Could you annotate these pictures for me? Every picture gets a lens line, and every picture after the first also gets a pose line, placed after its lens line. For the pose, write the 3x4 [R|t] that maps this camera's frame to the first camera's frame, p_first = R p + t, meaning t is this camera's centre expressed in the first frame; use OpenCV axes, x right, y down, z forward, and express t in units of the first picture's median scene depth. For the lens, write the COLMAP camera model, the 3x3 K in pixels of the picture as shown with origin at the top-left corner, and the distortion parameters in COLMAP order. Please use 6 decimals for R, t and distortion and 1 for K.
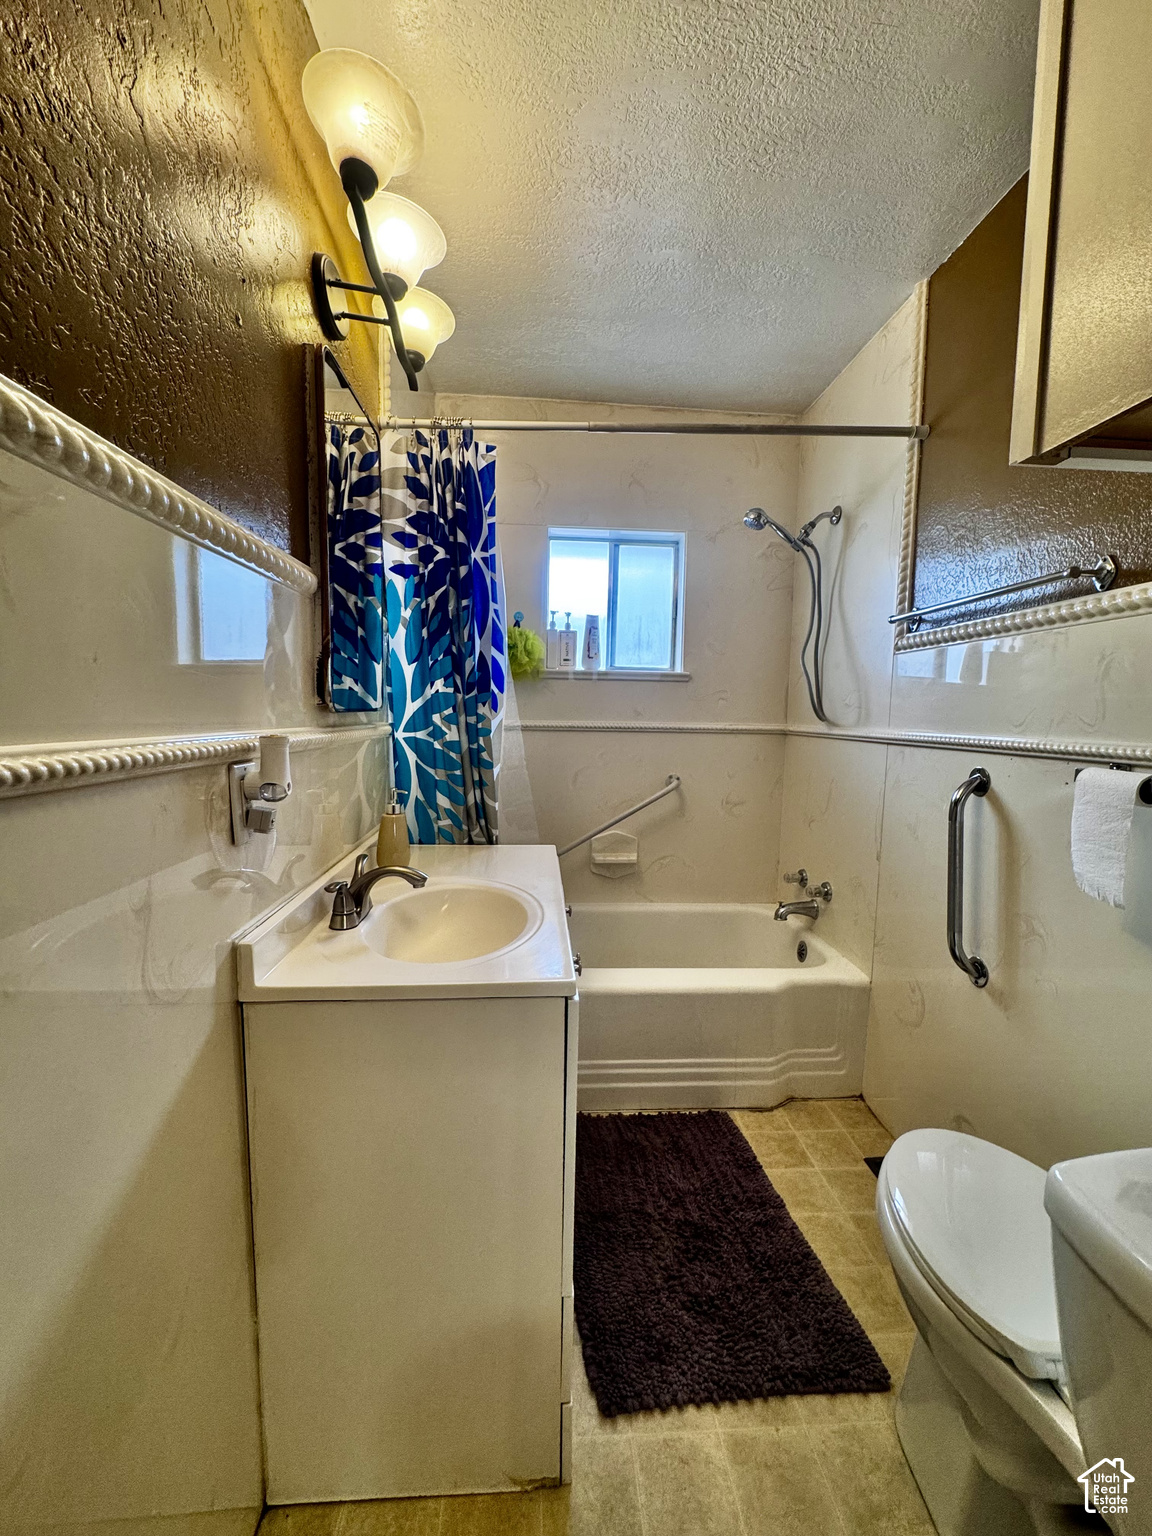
lens RADIAL K [[608.5, 0, 575.2], [0, 608.5, 766.5], [0, 0, 1]] dist [-0.003187, 0.000091]
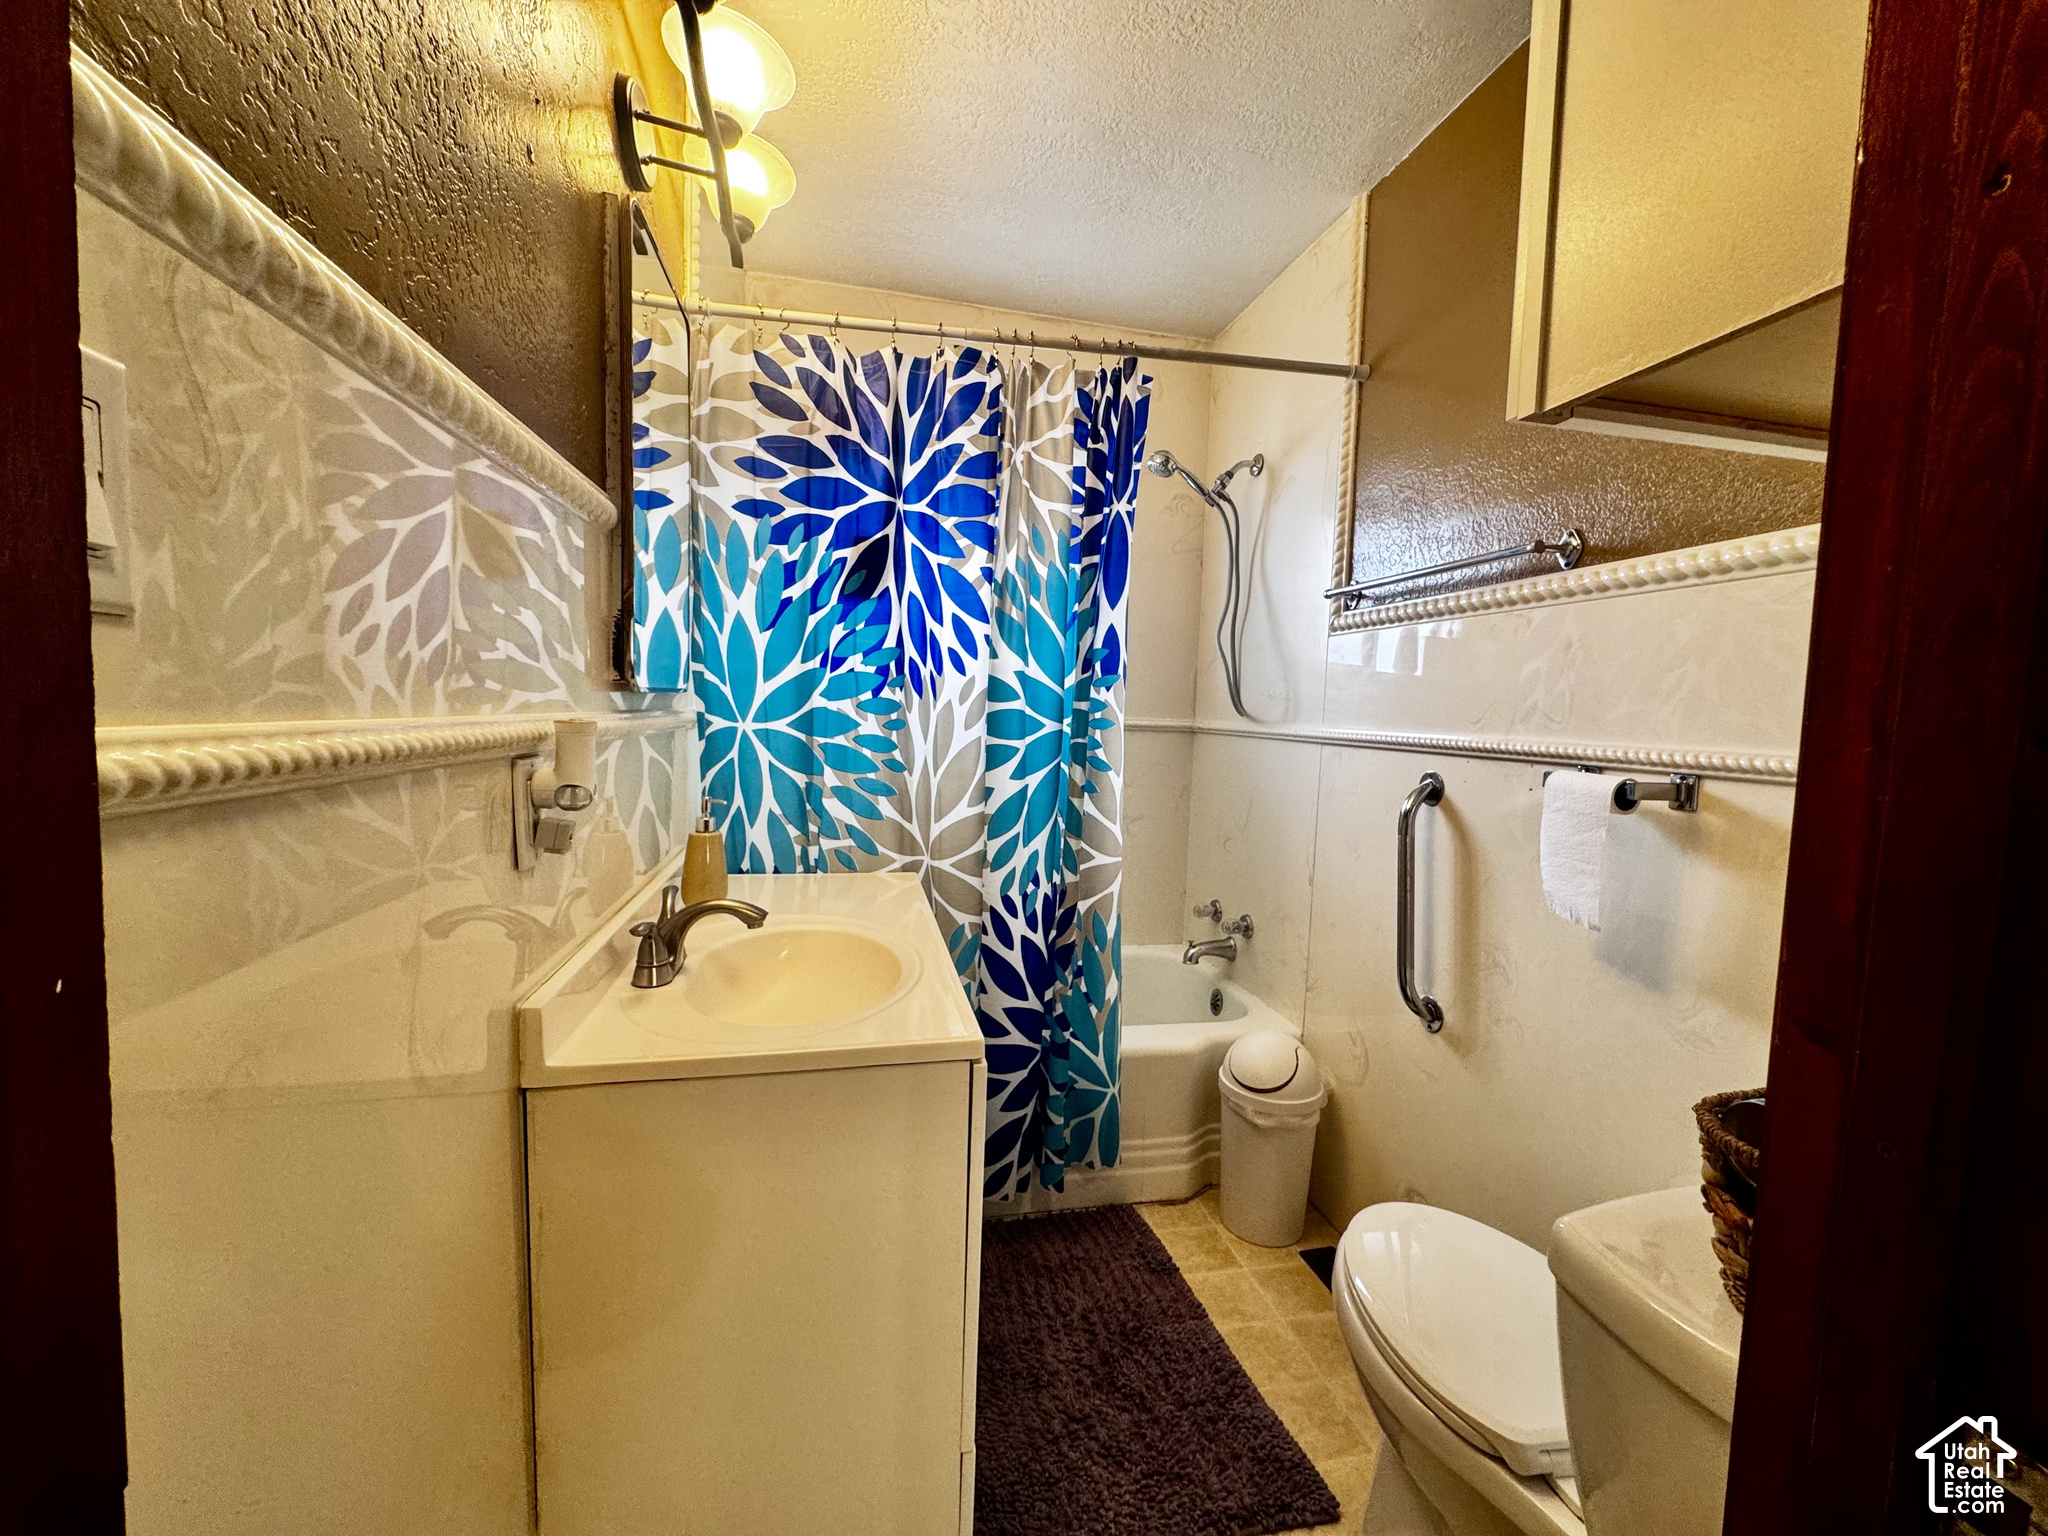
lens RADIAL K [[811.4, 0, 981.8], [0, 811.4, 768.2], [0, 0, 1]] dist [-0.003187, 0.000091]
pose [[0.989650, 0.005058, 0.143411, -0.121429], [-0.002889, 0.999878, -0.015325, 0.016480], [-0.143471, 0.014752, 0.989545, -0.028395]]
